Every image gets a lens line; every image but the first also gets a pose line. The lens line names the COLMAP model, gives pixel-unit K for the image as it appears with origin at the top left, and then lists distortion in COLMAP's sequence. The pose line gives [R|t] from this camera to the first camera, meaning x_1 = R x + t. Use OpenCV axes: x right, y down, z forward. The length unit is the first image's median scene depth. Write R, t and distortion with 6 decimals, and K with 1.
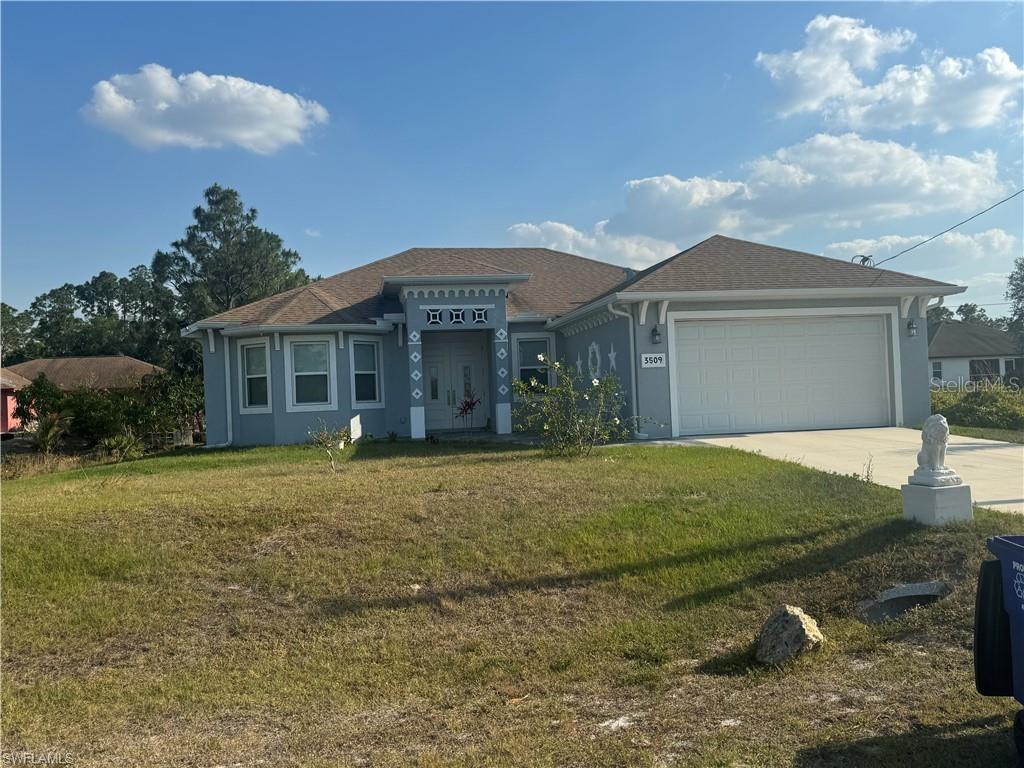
lens RADIAL K [[867.6, 0, 518.0], [0, 867.6, 392.7], [0, 0, 1]] dist [0.064137, -0.049647]
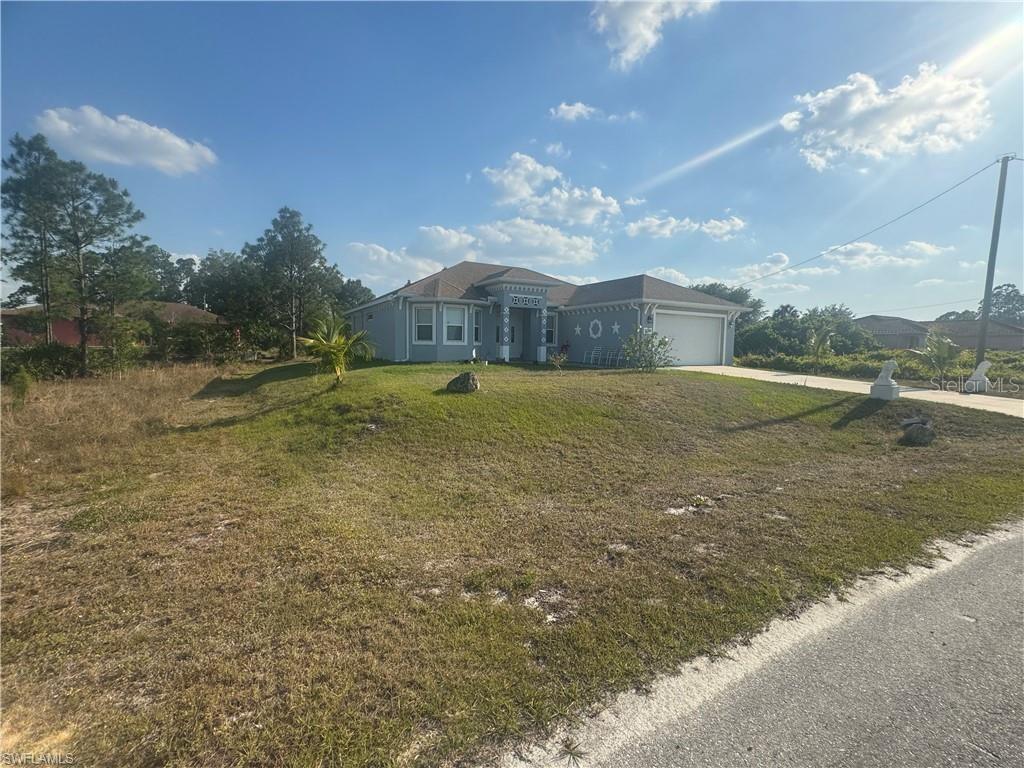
lens RADIAL K [[463.4, 0, 490.0], [0, 463.4, 388.6], [0, 0, 1]] dist [-0.002195, 0.000749]
pose [[0.948957, 0.026787, 0.314266, -0.560543], [-0.056612, 0.994671, 0.086164, 0.028270], [-0.310283, -0.099557, 0.945417, 0.006380]]
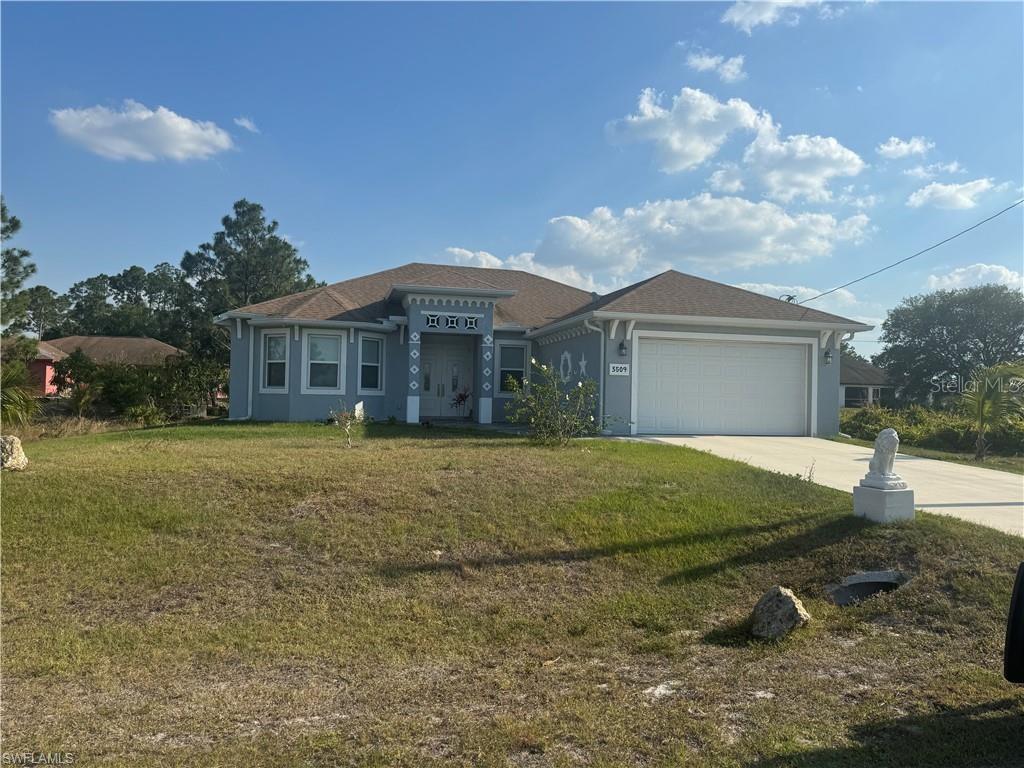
lens RADIAL K [[713.3, 0, 517.8], [0, 713.3, 380.0], [0, 0, 1]] dist [0.045274, -0.027575]
pose [[0.996234, 0.063389, 0.059157, -0.039059], [-0.062385, 0.997878, -0.018669, 0.004095], [-0.060215, 0.014908, 0.998074, 0.027352]]
